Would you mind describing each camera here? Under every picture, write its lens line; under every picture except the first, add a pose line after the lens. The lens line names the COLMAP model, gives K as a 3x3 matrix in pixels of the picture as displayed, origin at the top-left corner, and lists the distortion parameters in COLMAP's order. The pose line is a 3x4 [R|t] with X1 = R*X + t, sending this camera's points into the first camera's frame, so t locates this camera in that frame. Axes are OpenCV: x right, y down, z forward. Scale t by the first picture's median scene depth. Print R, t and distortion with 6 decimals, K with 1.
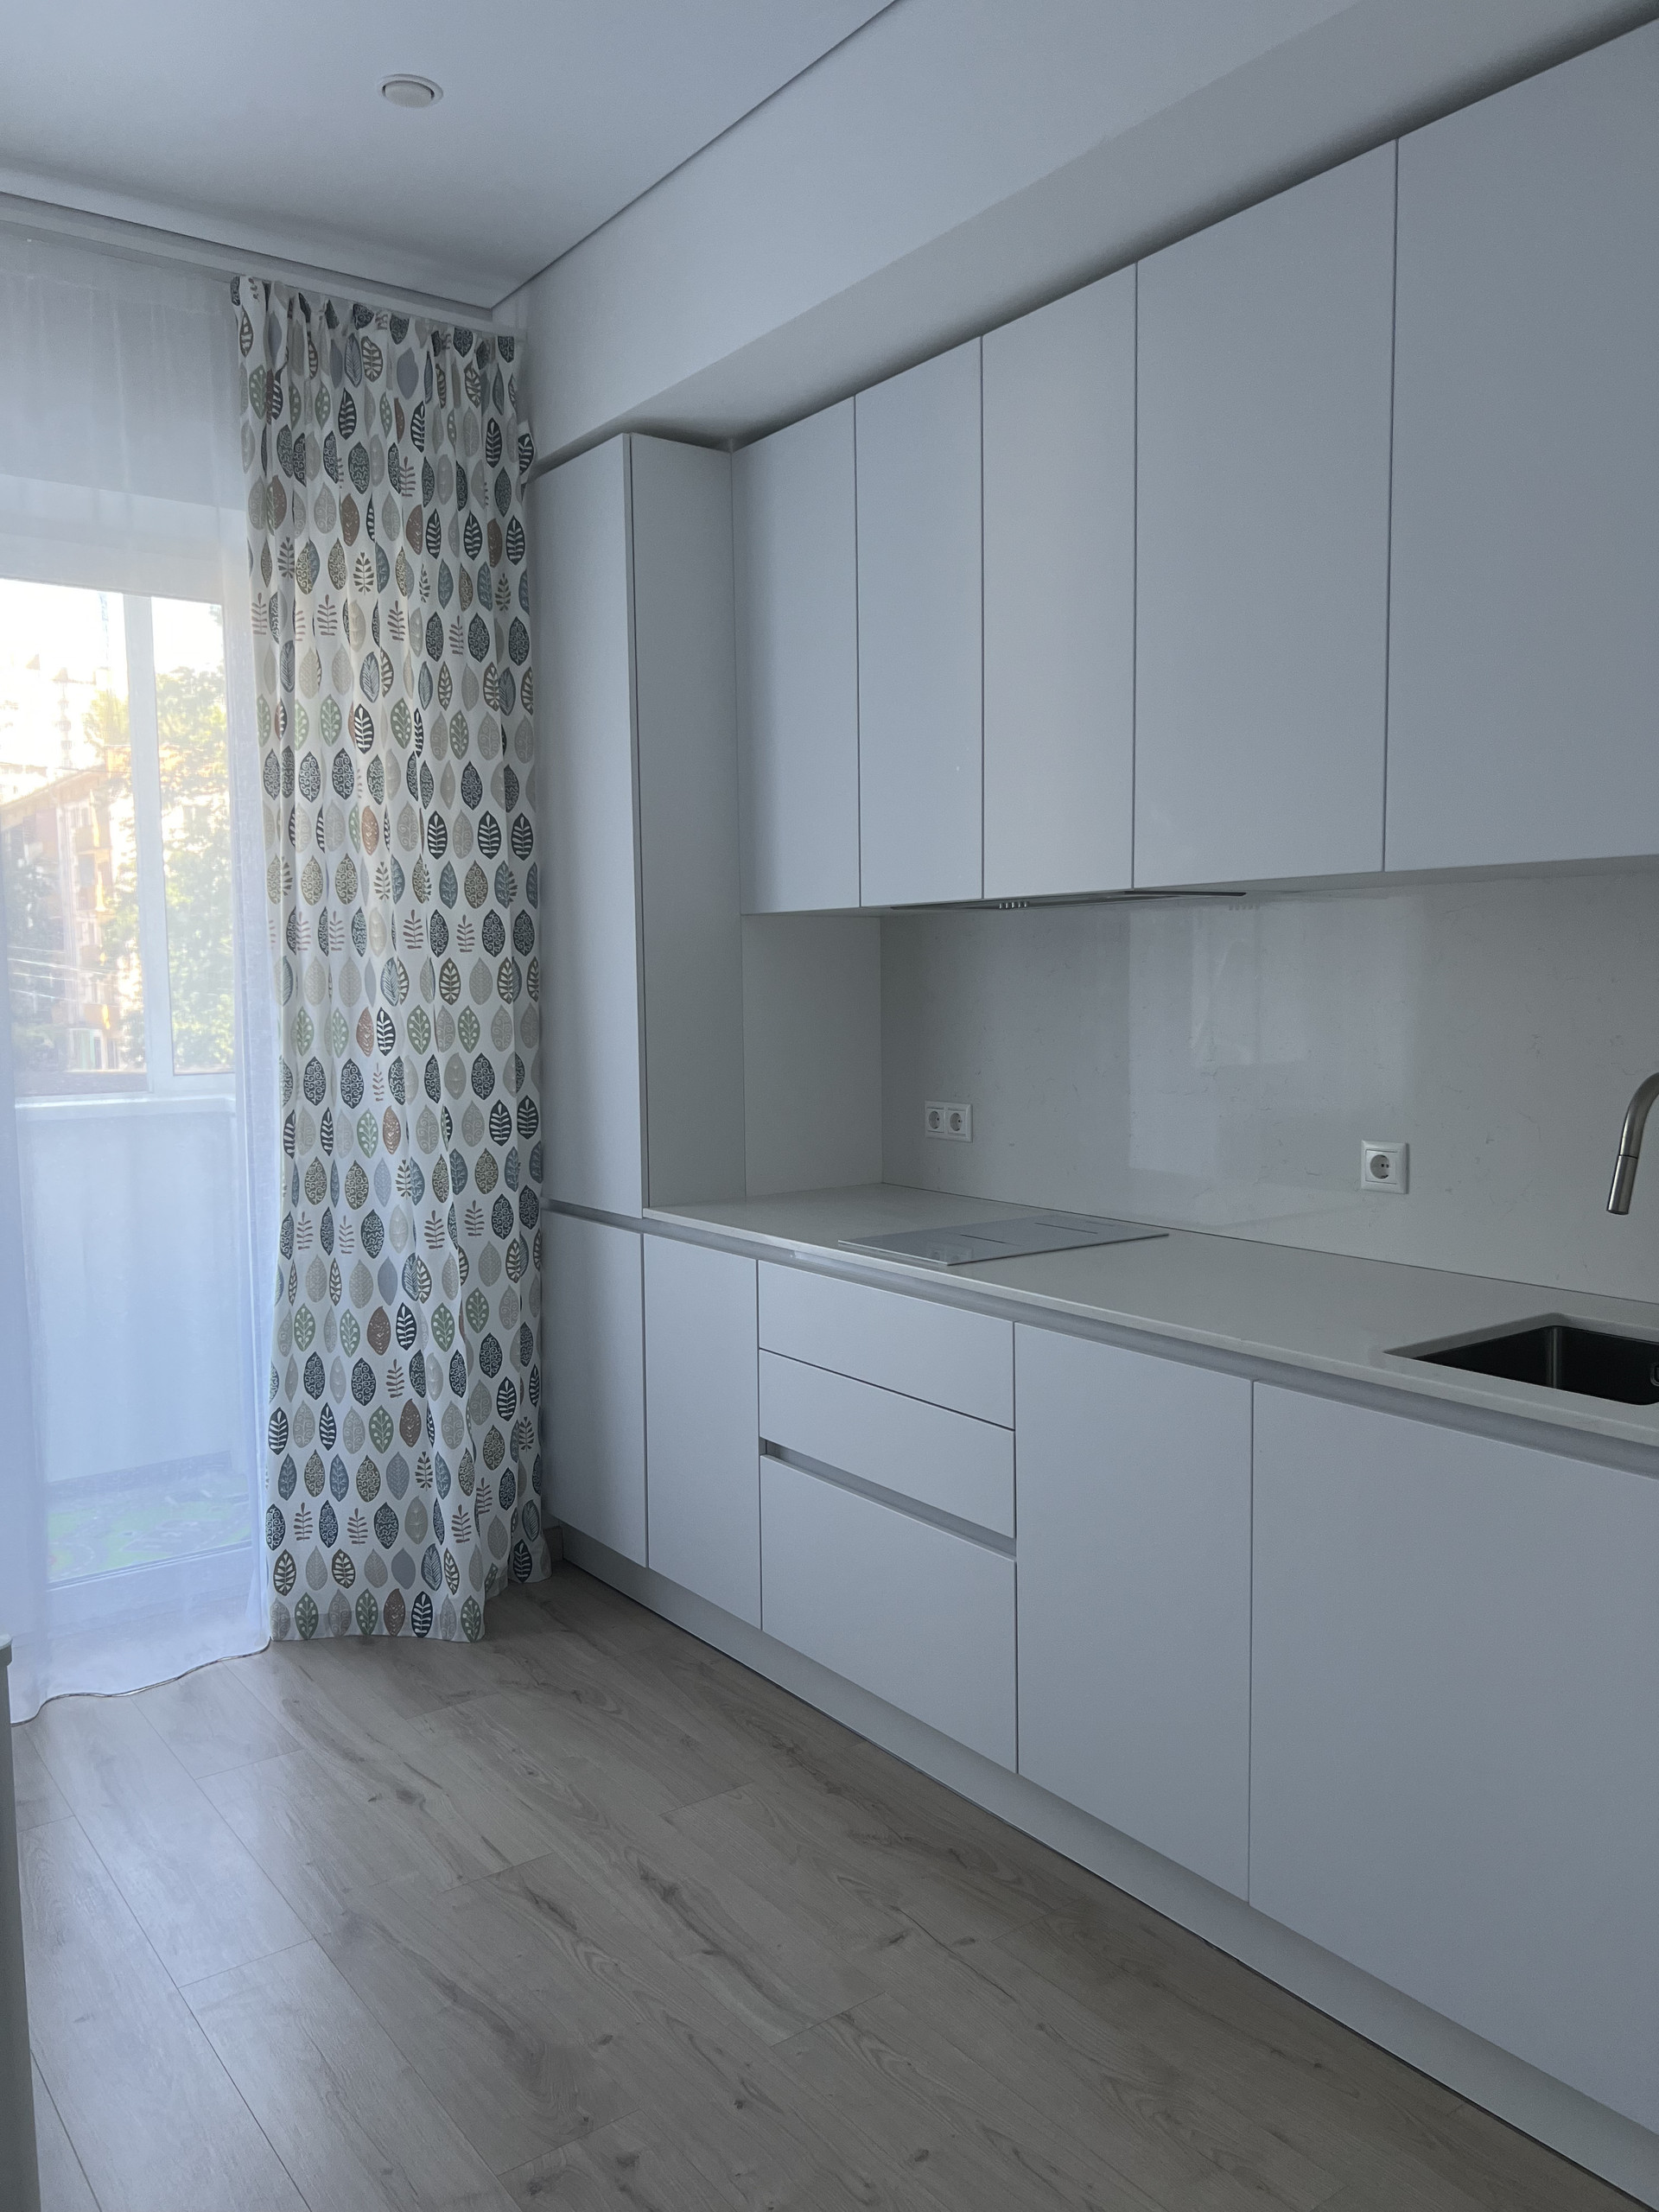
lens RADIAL K [[1630.8, 0, 829.5], [0, 1630.8, 1106.0], [0, 0, 1]] dist [0.055775, -0.052101]
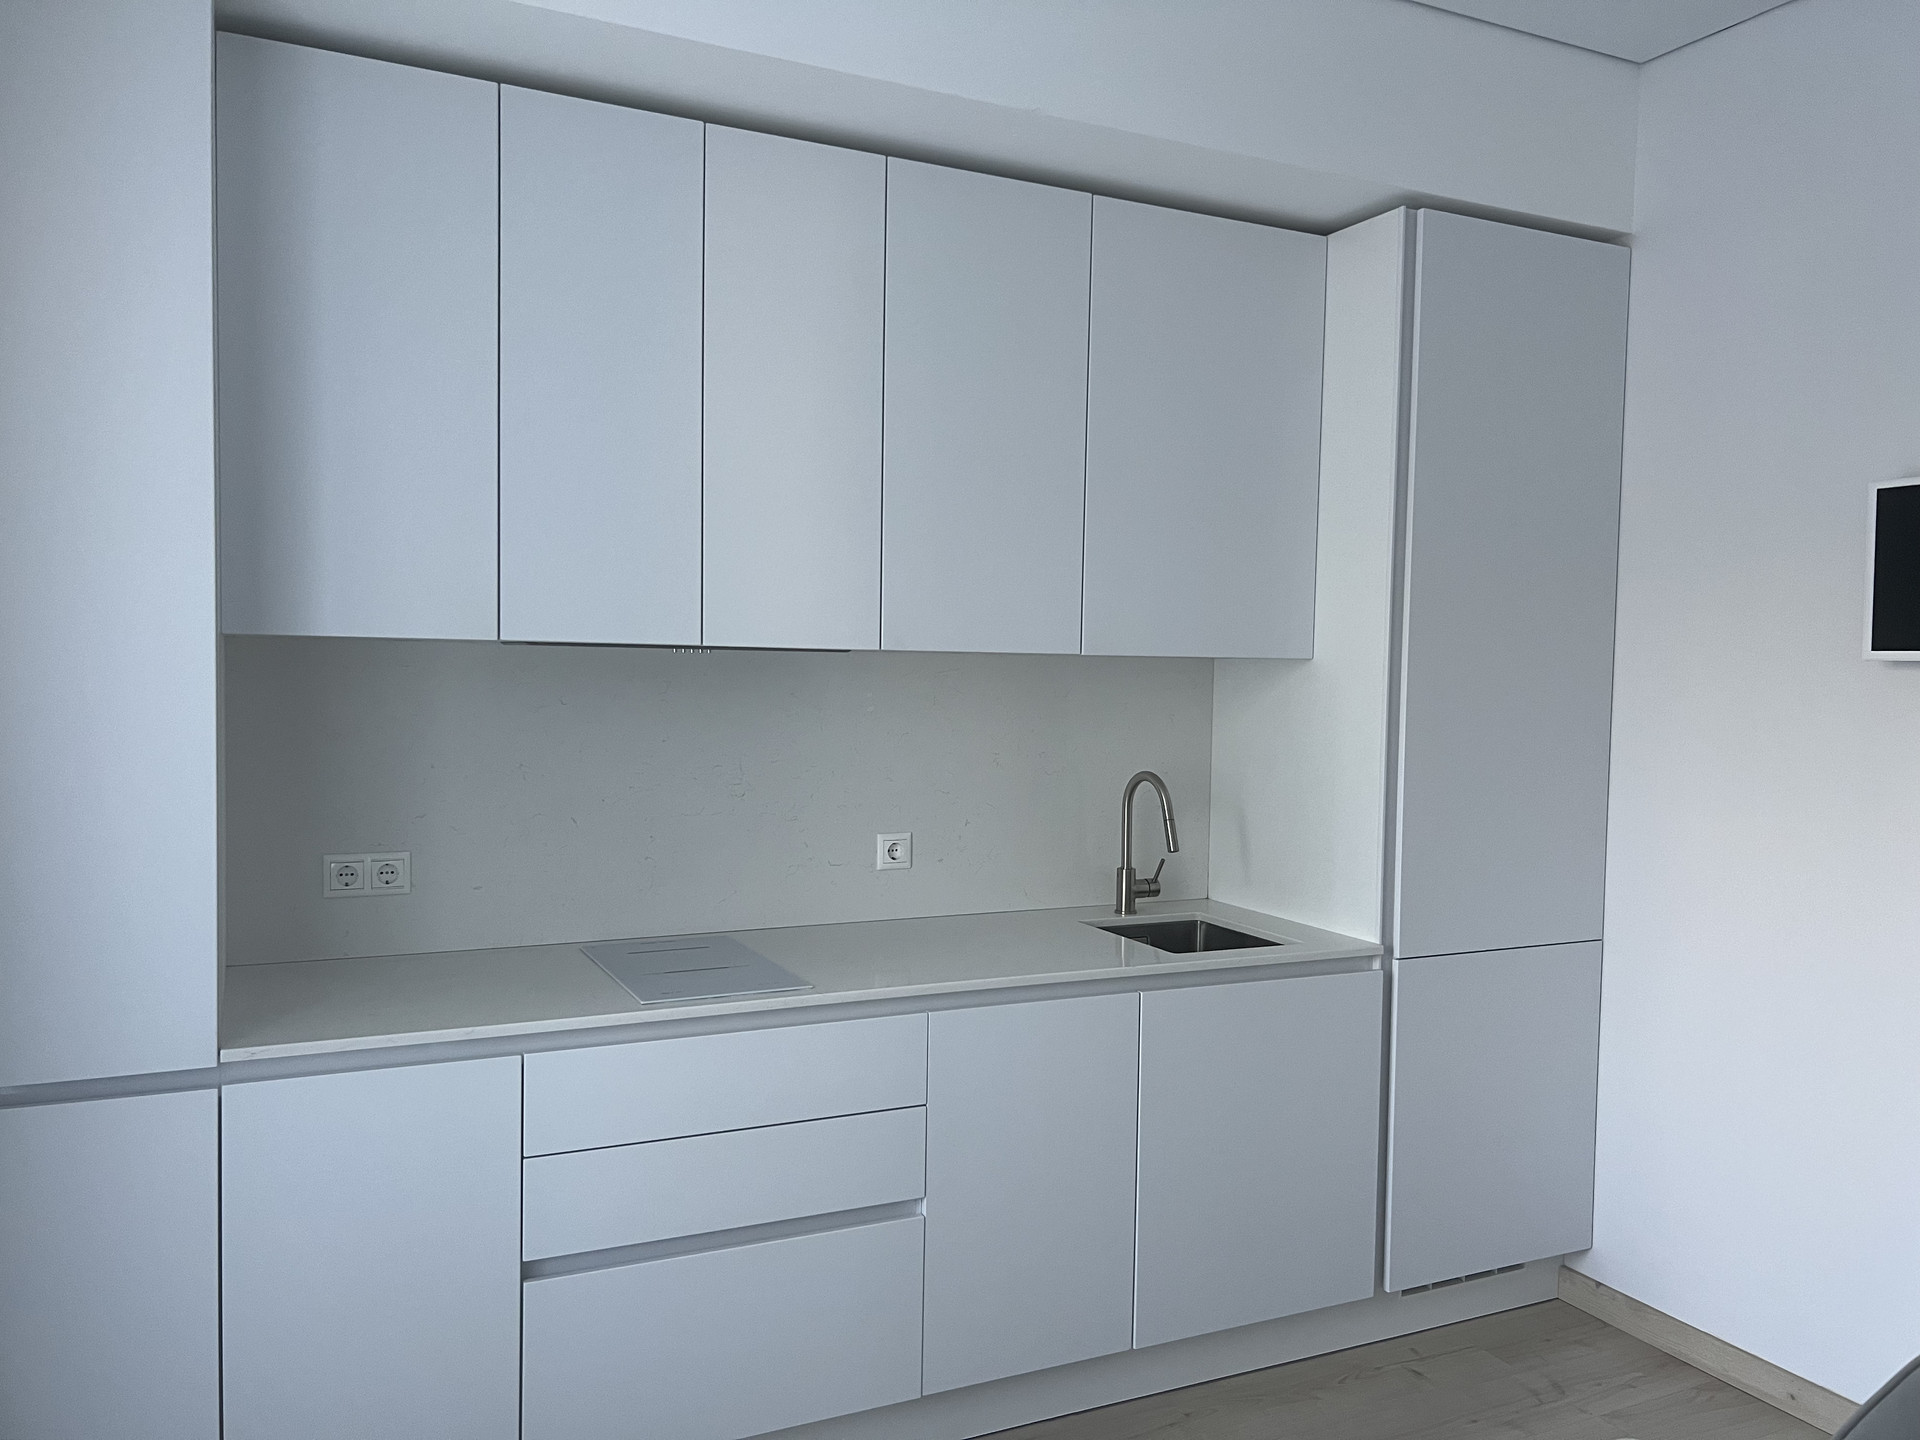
lens RADIAL K [[1415.5, 0, 960.0], [0, 1415.5, 720.0], [0, 0, 1]] dist [0.055775, -0.052101]
pose [[0.200454, -0.028181, 0.979298, -0.726578], [0.057752, 0.998188, 0.016903, -0.080781], [-0.977999, 0.053168, 0.201719, 0.611793]]
